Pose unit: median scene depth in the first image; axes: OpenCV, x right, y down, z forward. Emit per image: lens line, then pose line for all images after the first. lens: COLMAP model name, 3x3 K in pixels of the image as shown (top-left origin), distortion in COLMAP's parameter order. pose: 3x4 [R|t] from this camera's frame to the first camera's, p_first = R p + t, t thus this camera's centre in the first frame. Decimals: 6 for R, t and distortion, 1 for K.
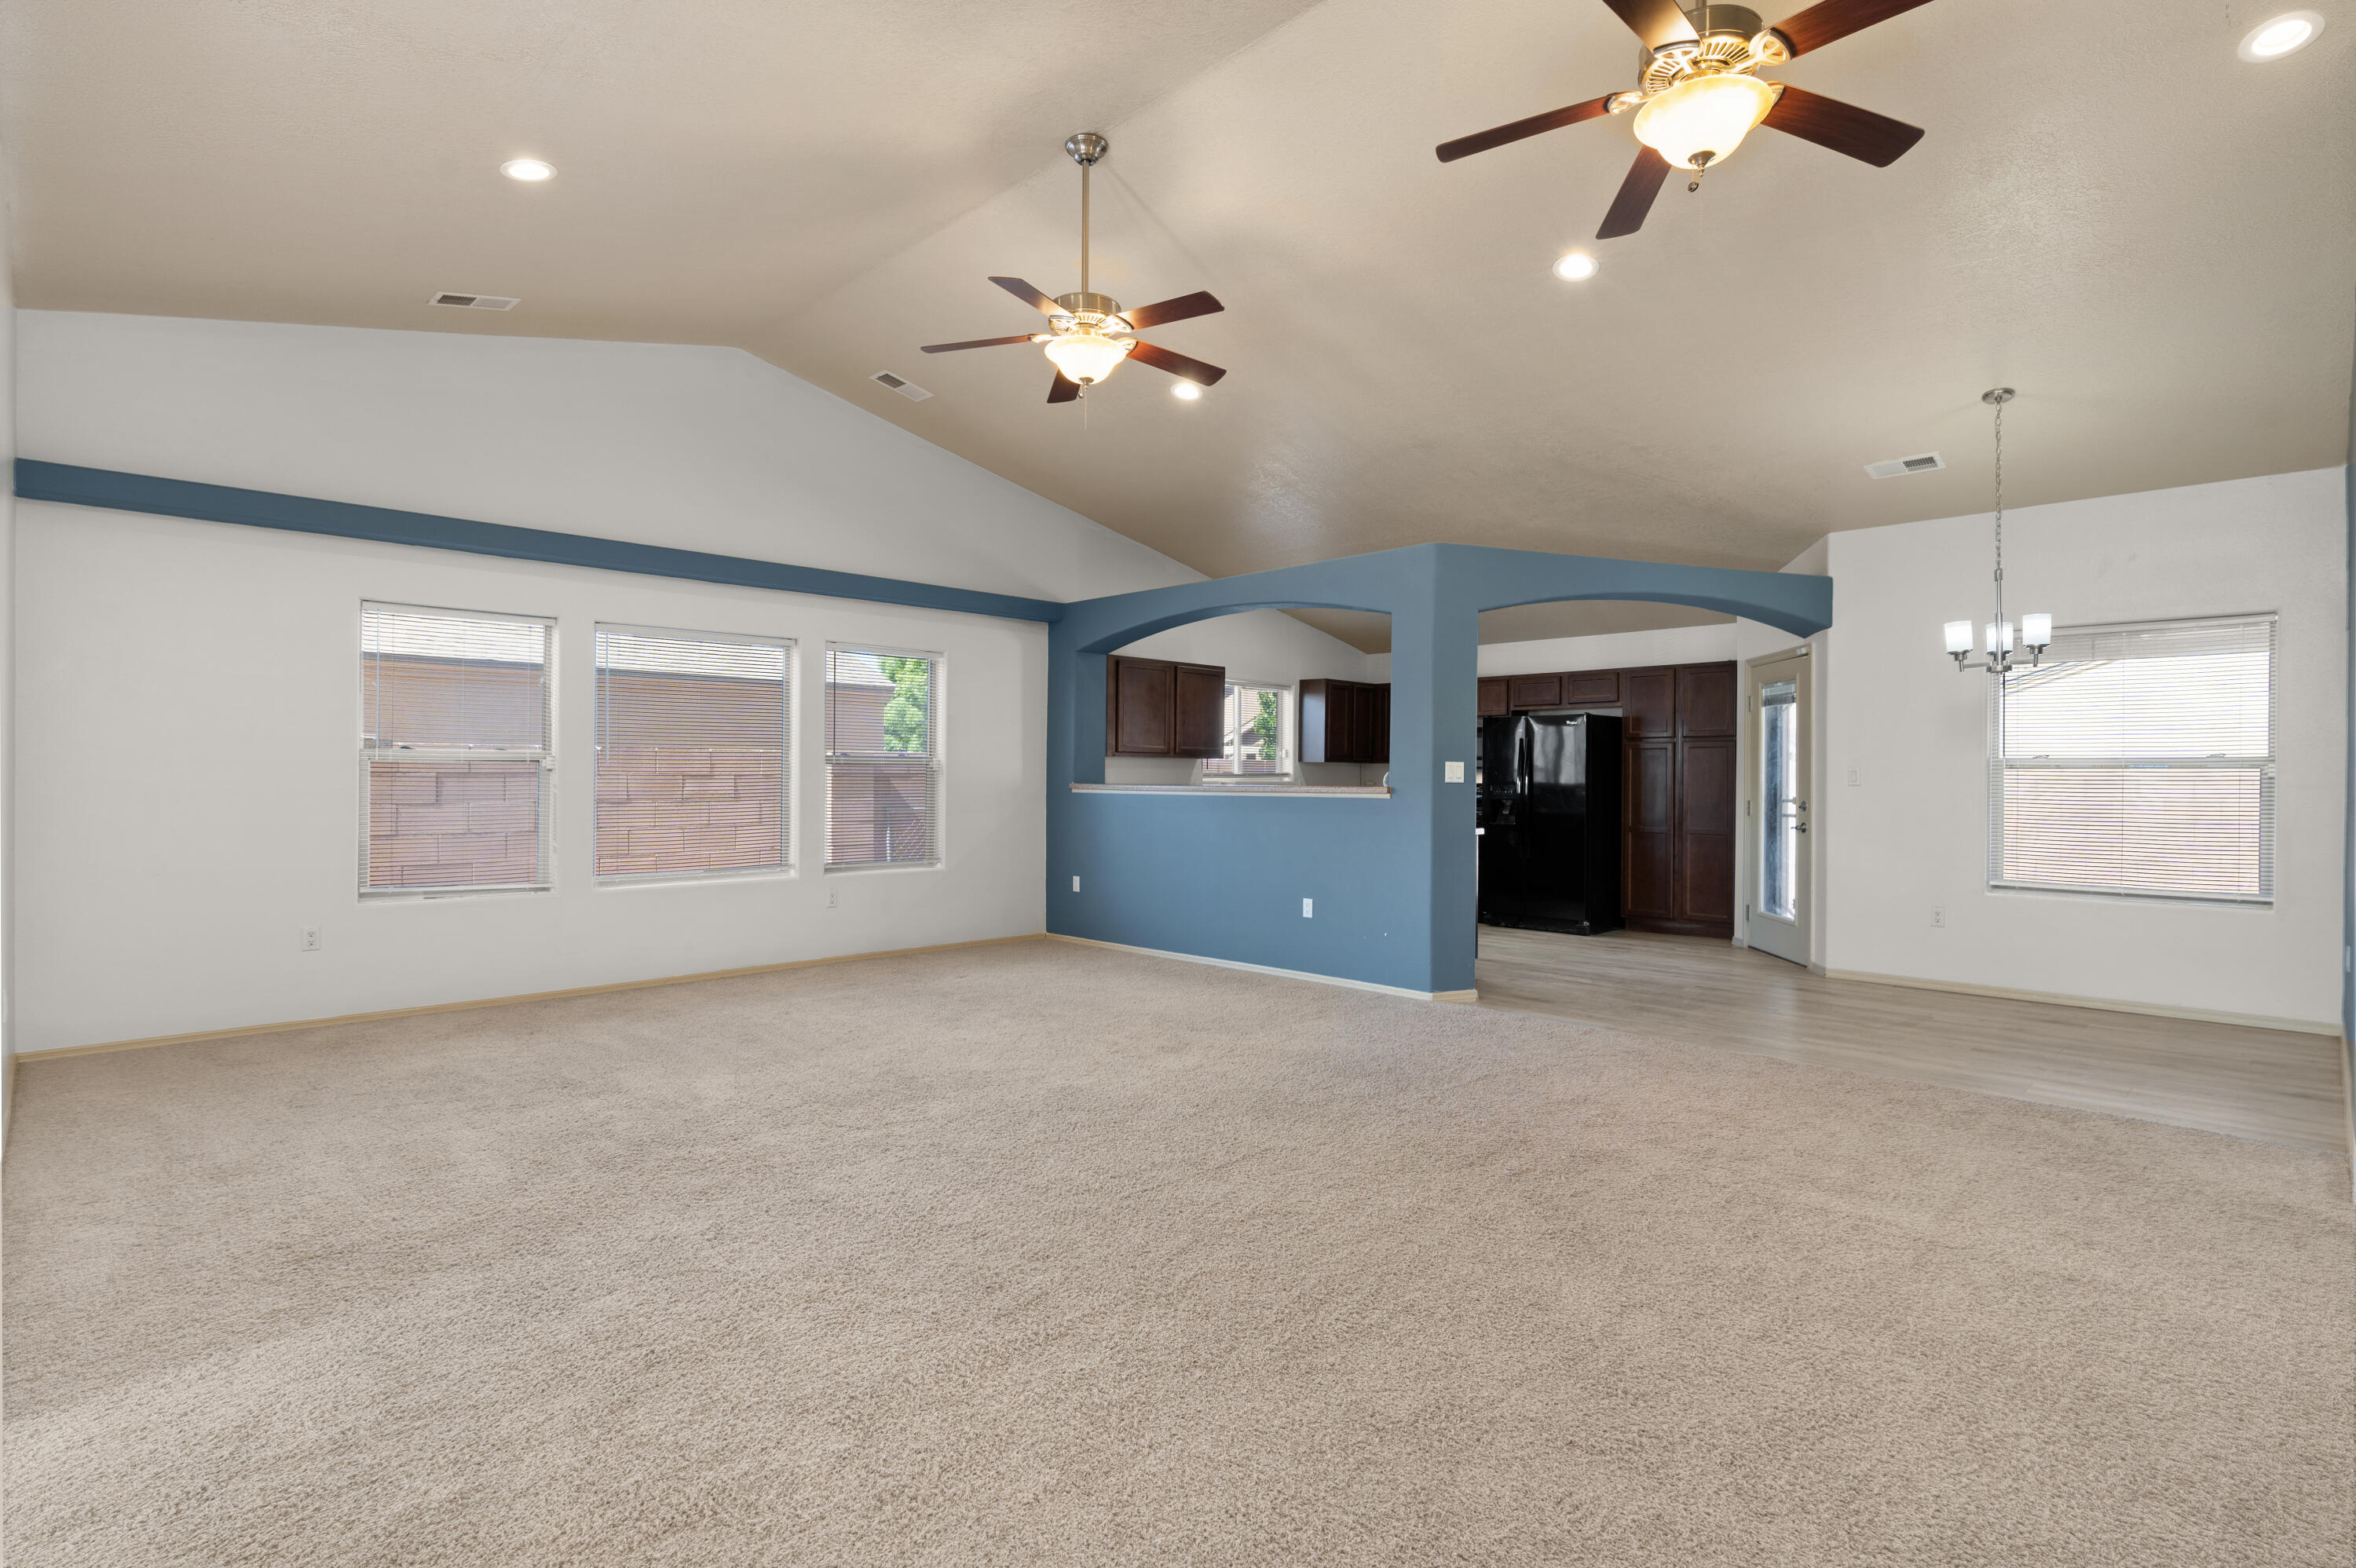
lens RADIAL K [[1153.5, 0, 1171.0], [0, 1153.5, 780.1], [0, 0, 1]] dist [-0.003117, 0.000791]
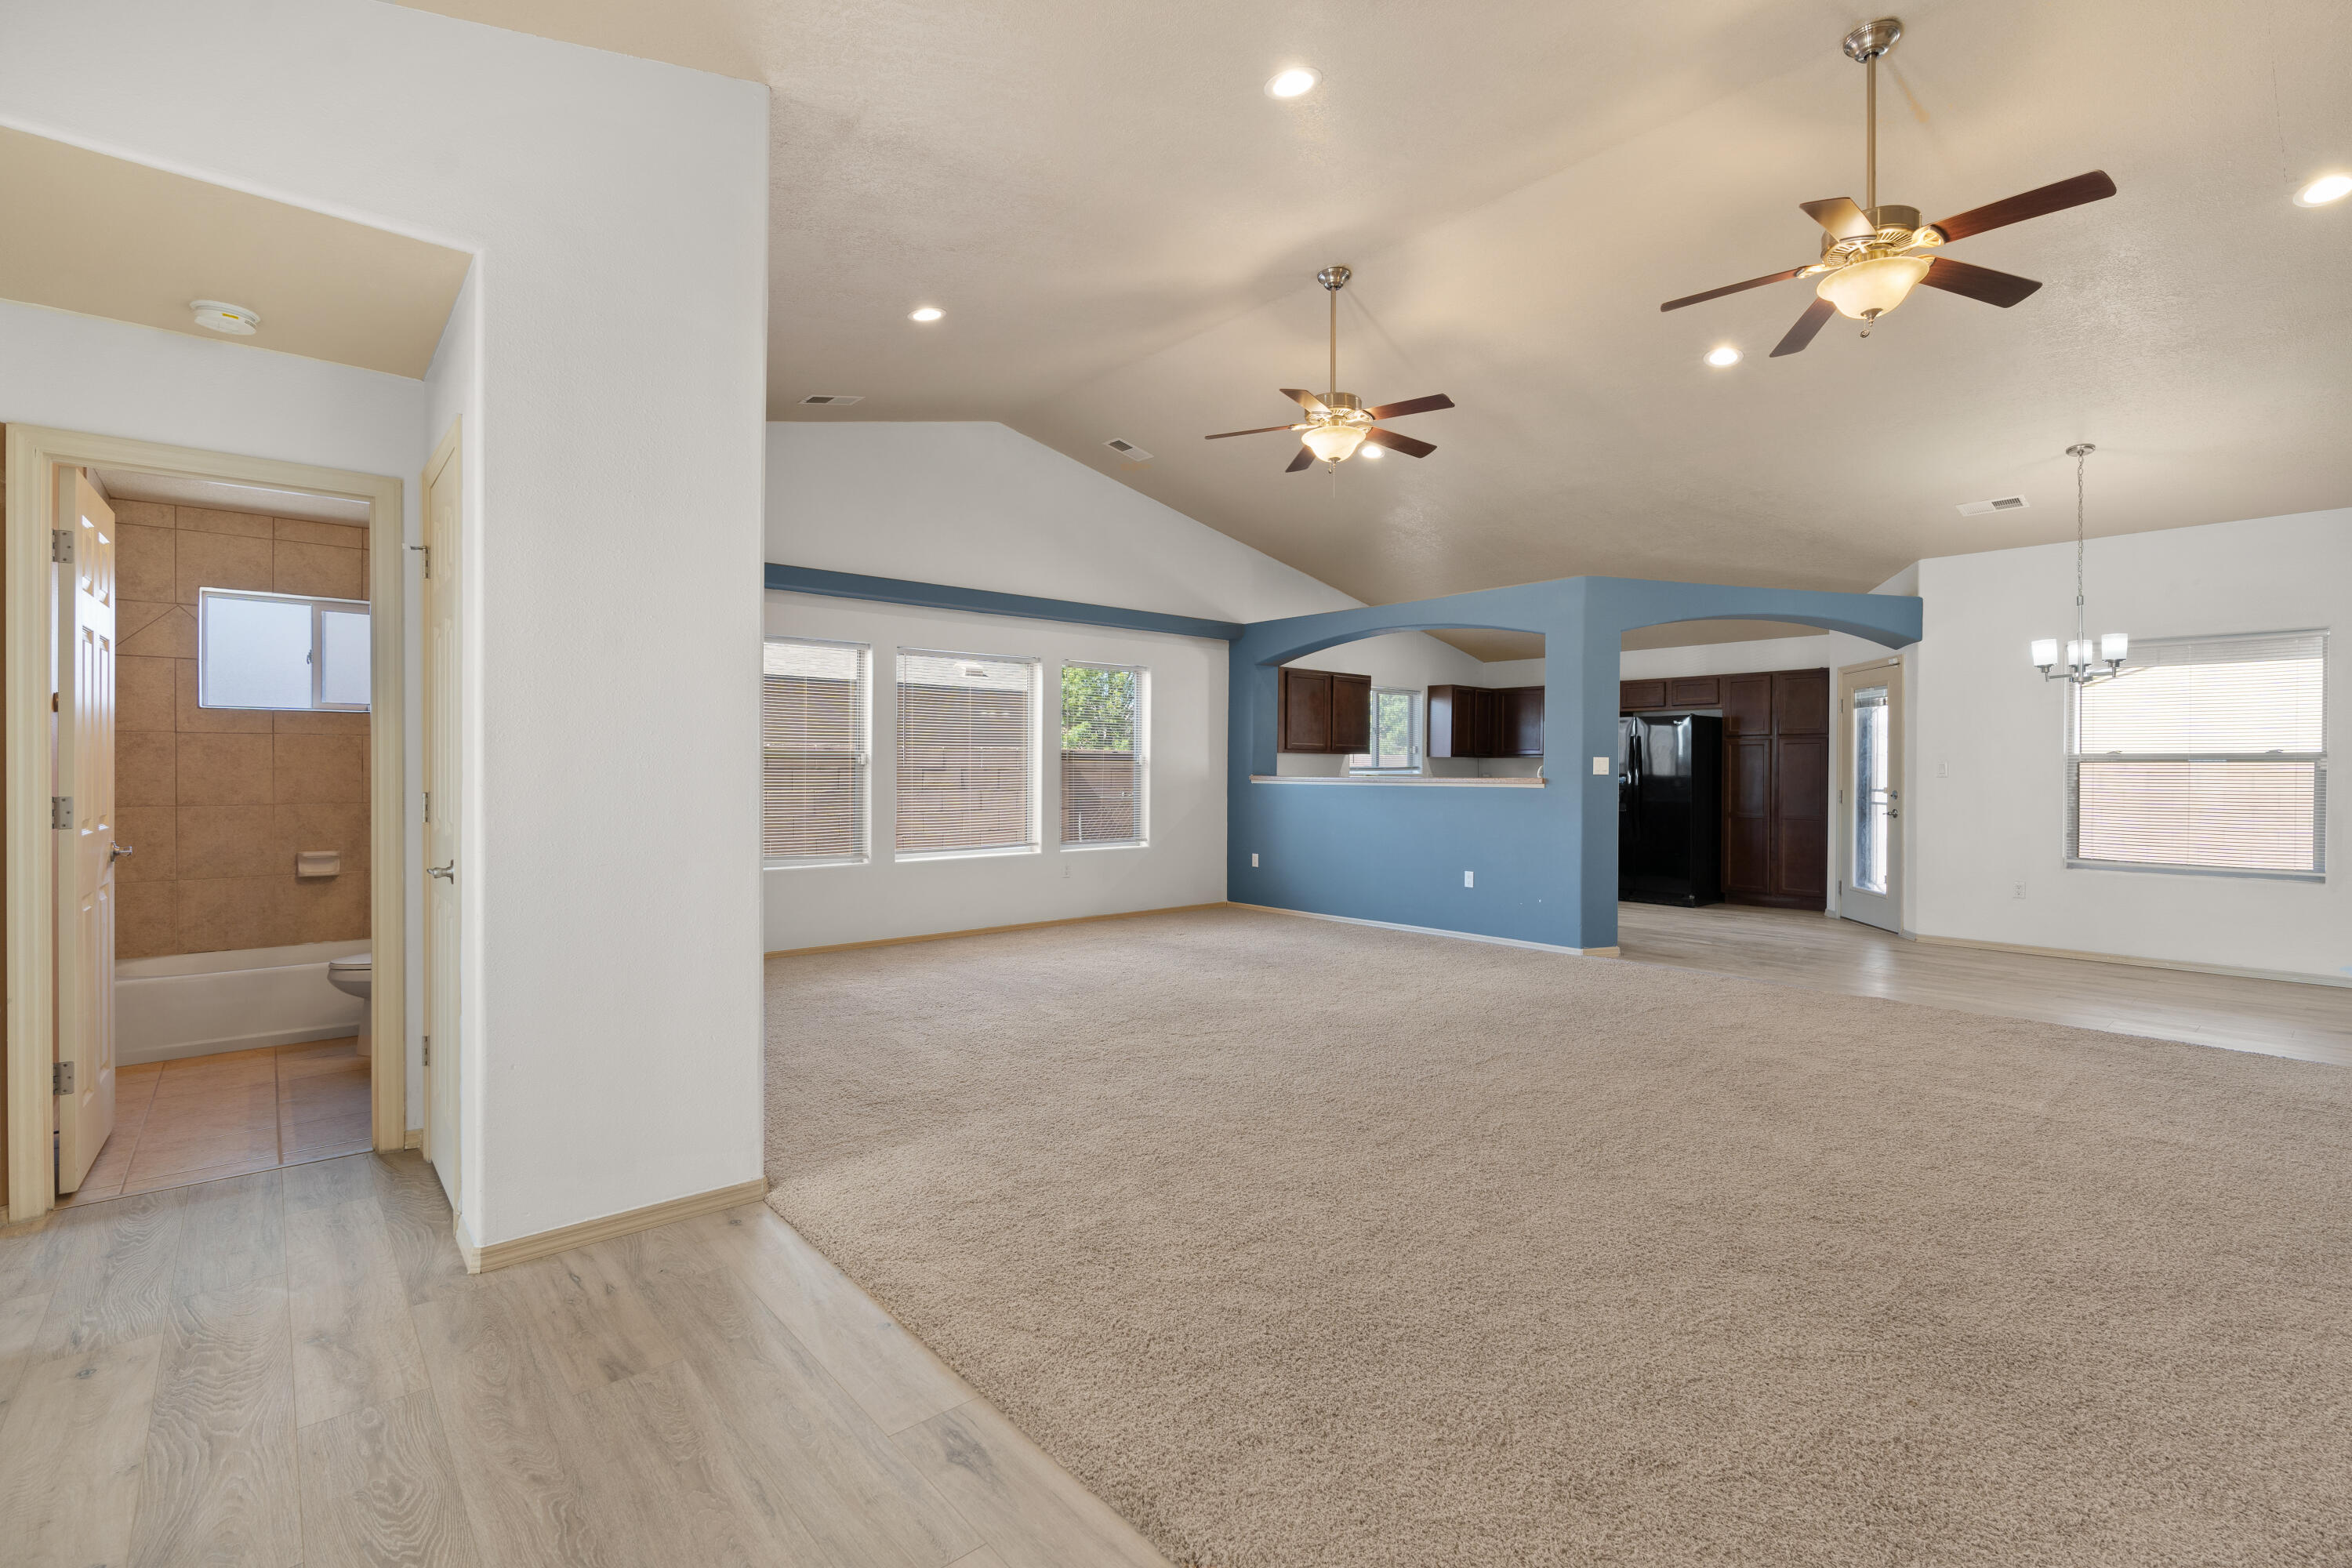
lens RADIAL K [[1079.1, 0, 1160.4], [0, 1079.1, 775.8], [0, 0, 1]] dist [-0.005399, 0.002329]
pose [[0.997884, -0.000321, -0.065022, -0.145518], [0.000527, 0.999995, 0.003151, -0.000561], [0.065020, -0.003178, 0.997879, -0.158861]]
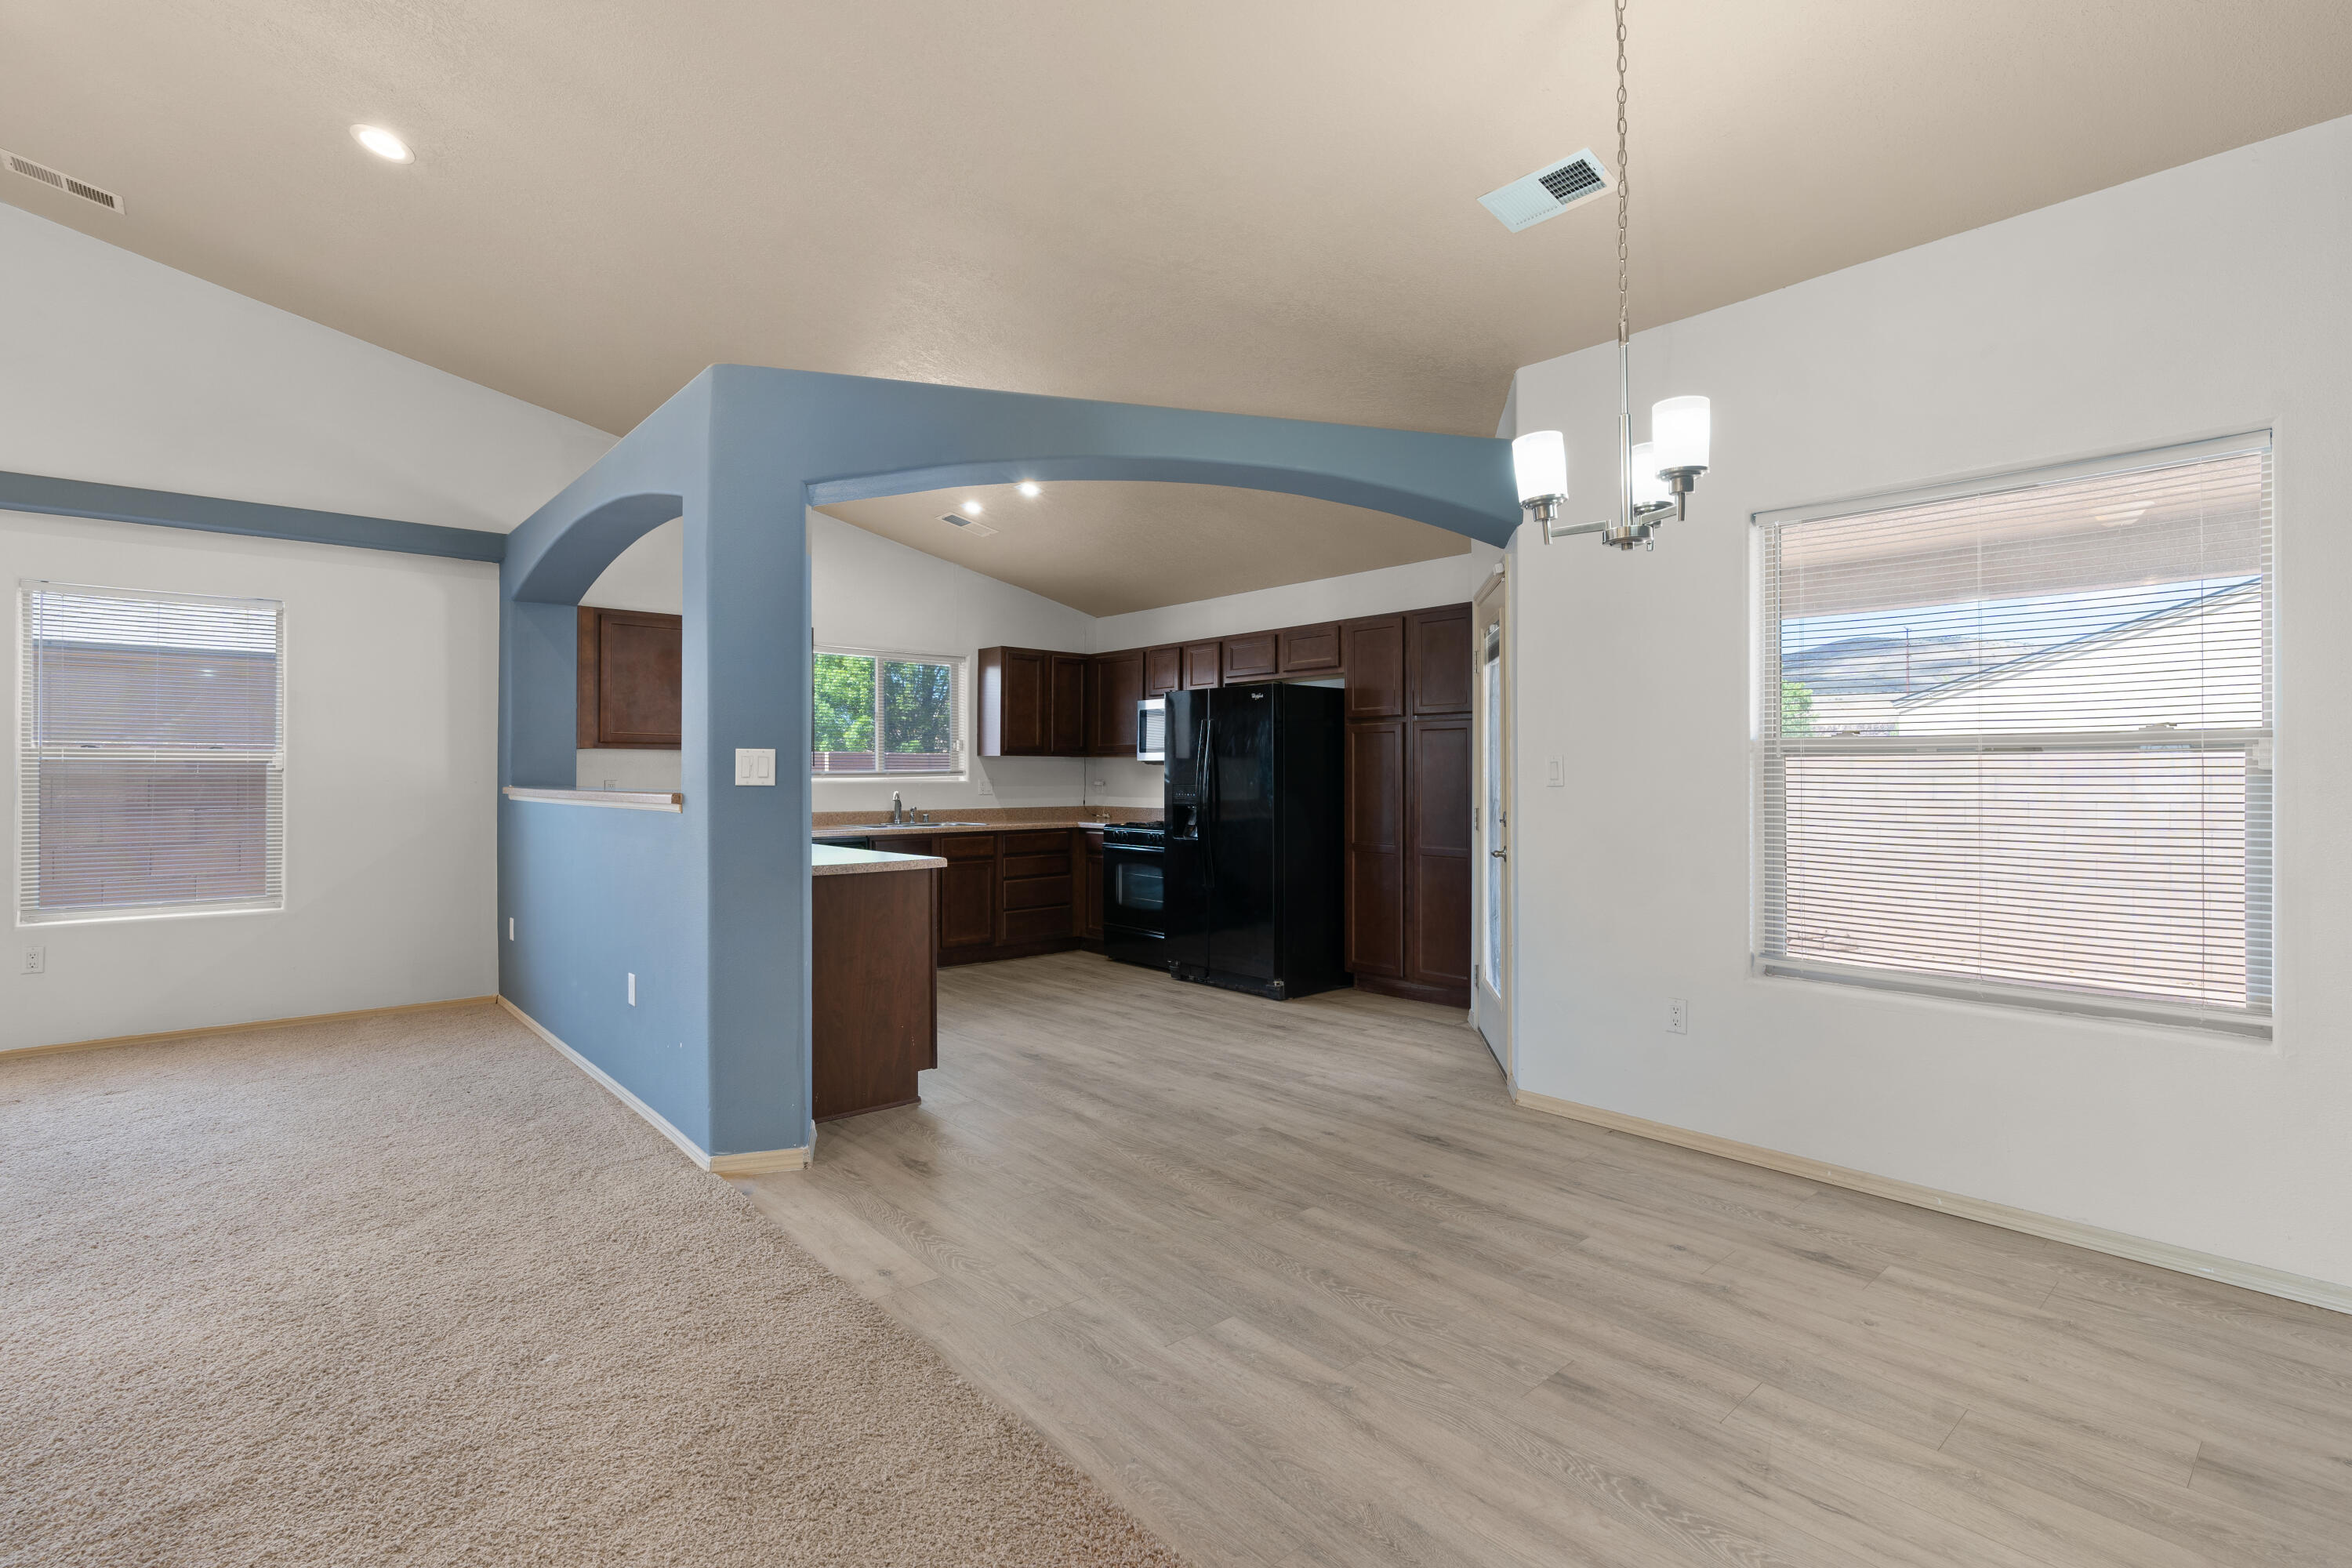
lens RADIAL K [[1079.1, 0, 1192.4], [0, 1079.1, 769.1], [0, 0, 1]] dist [-0.005399, 0.002329]
pose [[0.998172, -0.005253, -0.060205, 0.508530], [0.004784, 0.999957, -0.007928, -0.001066], [0.060244, 0.007625, 0.998155, 0.499056]]
